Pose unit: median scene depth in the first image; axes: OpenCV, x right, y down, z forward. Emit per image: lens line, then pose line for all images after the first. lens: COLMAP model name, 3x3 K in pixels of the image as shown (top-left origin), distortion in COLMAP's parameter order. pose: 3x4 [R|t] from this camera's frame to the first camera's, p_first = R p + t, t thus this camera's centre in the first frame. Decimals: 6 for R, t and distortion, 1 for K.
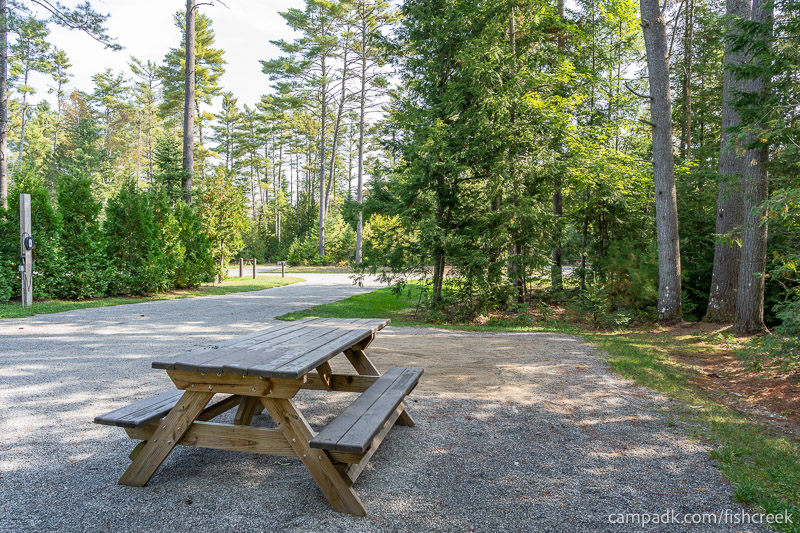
lens RADIAL K [[535.1, 0, 403.8], [0, 535.1, 264.9], [0, 0, 1]] dist [-0.011377, 0.009754]
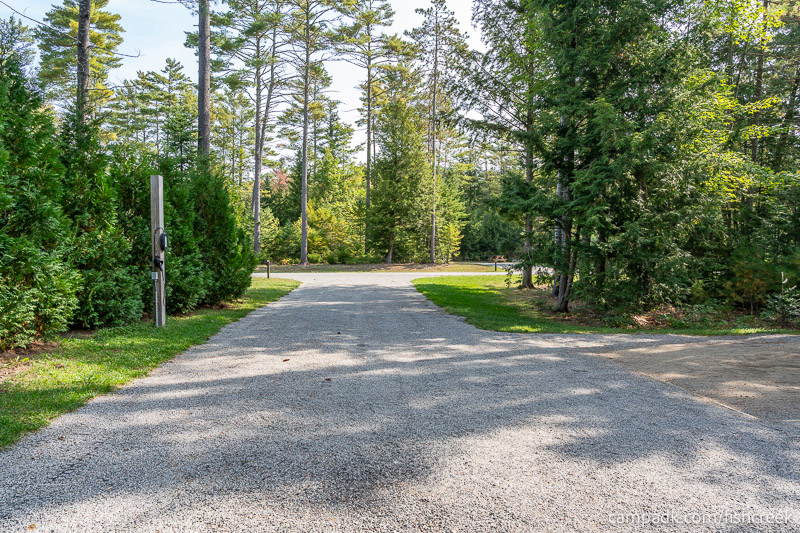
lens RADIAL K [[535.1, 0, 401.5], [0, 535.1, 264.7], [0, 0, 1]] dist [-0.011377, 0.009754]
pose [[0.963804, -0.005498, 0.266555, -0.163759], [0.003490, 0.999962, 0.008007, -0.003637], [-0.266589, -0.006786, 0.963786, 0.051568]]
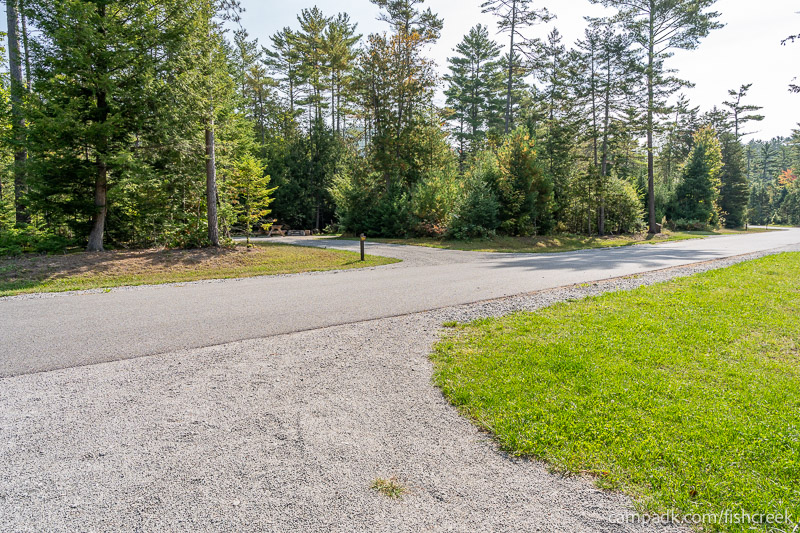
lens RADIAL K [[535.1, 0, 395.8], [0, 535.1, 263.9], [0, 0, 1]] dist [-0.011377, 0.009754]
pose [[0.676136, -0.065727, 0.733839, -0.063357], [0.018195, 0.997199, 0.072550, -0.012308], [-0.736552, -0.035702, 0.675438, 0.569722]]
